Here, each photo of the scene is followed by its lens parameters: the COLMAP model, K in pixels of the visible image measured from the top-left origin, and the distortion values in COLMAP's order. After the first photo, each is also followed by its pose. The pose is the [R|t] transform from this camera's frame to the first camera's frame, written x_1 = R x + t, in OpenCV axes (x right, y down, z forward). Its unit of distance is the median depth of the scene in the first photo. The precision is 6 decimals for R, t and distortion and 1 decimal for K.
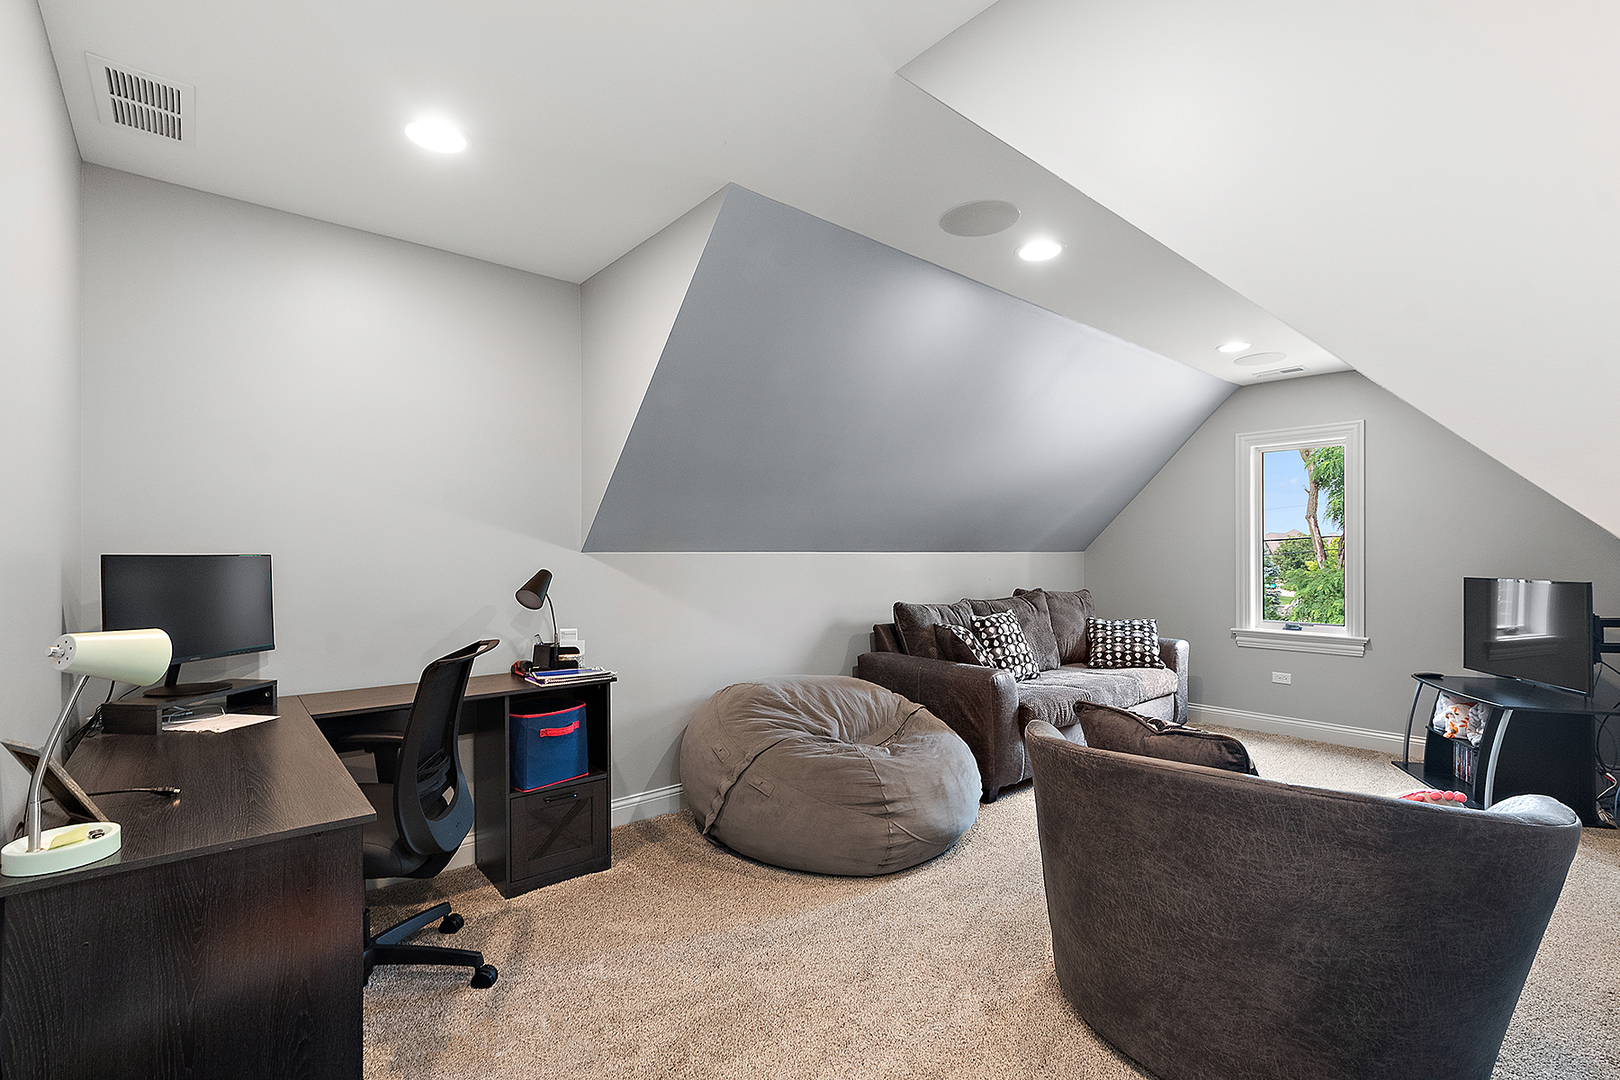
lens RADIAL K [[727.3, 0, 807.5], [0, 727.3, 559.7], [0, 0, 1]] dist [-0.002407, -0.000229]
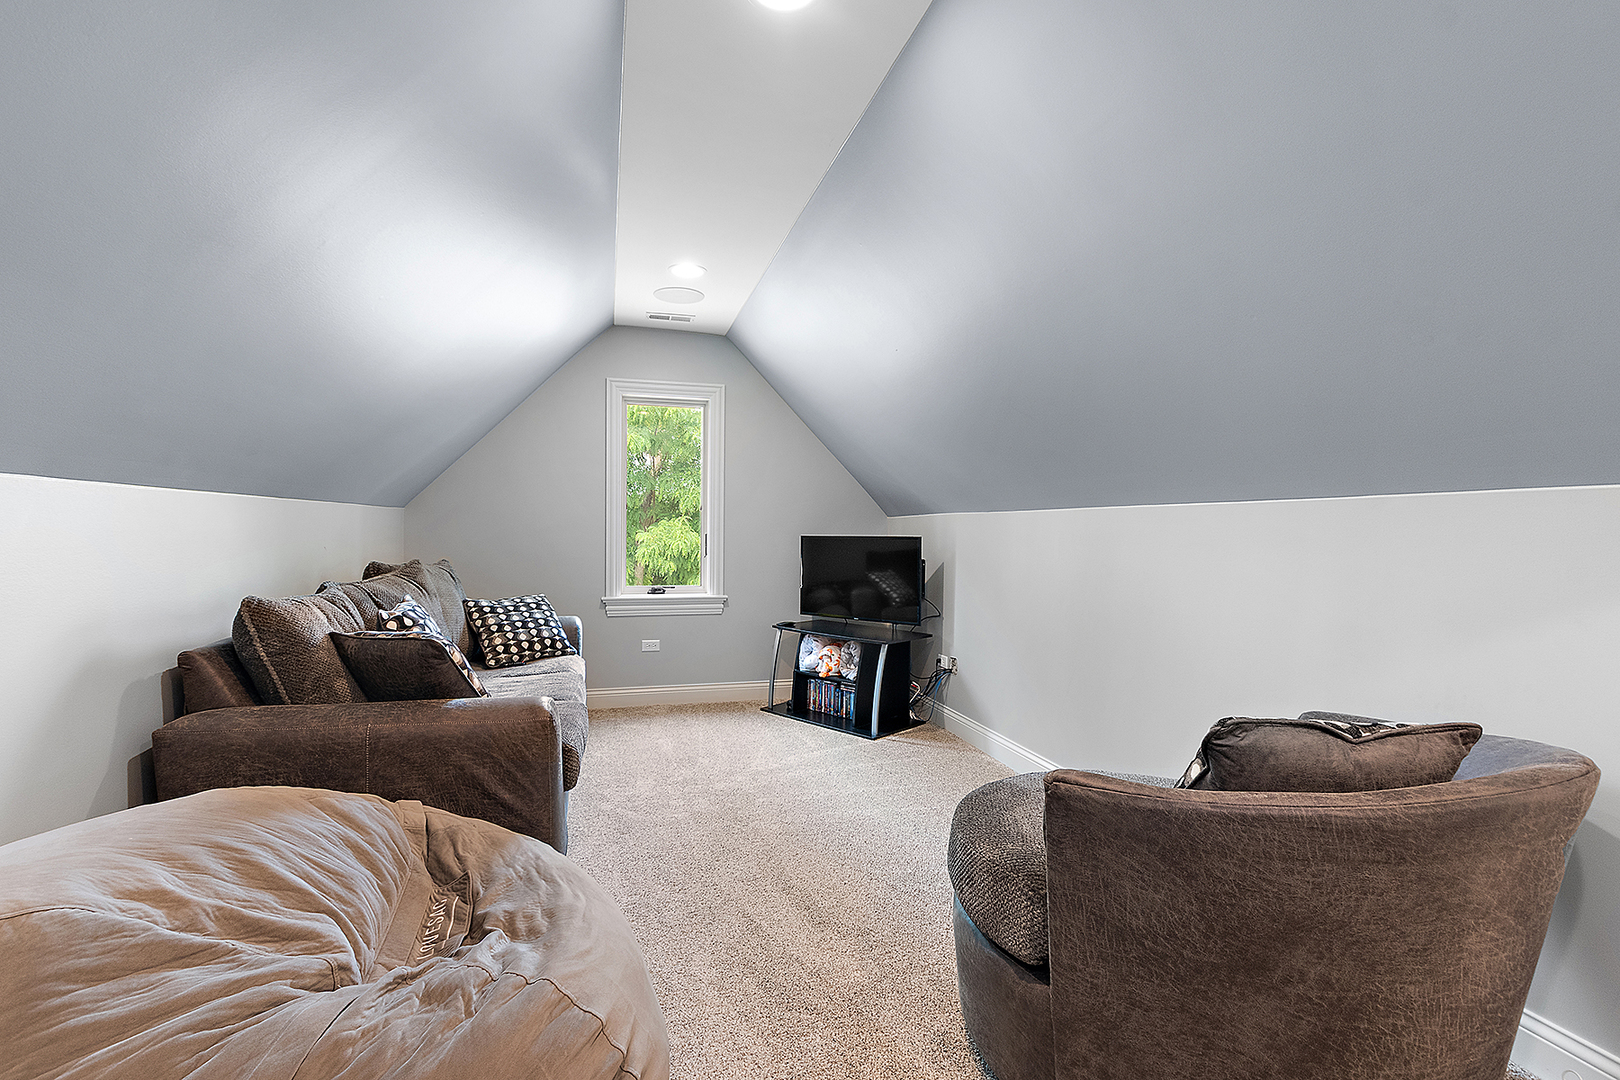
lens RADIAL K [[747.1, 0, 810.0], [0, 747.1, 540.0], [0, 0, 1]] dist [0.000802, 0.000047]
pose [[0.429942, -0.013372, 0.902758, -0.155428], [0.000031, 0.999891, 0.014797, 0.013736], [-0.902857, -0.006334, 0.429895, 0.464506]]
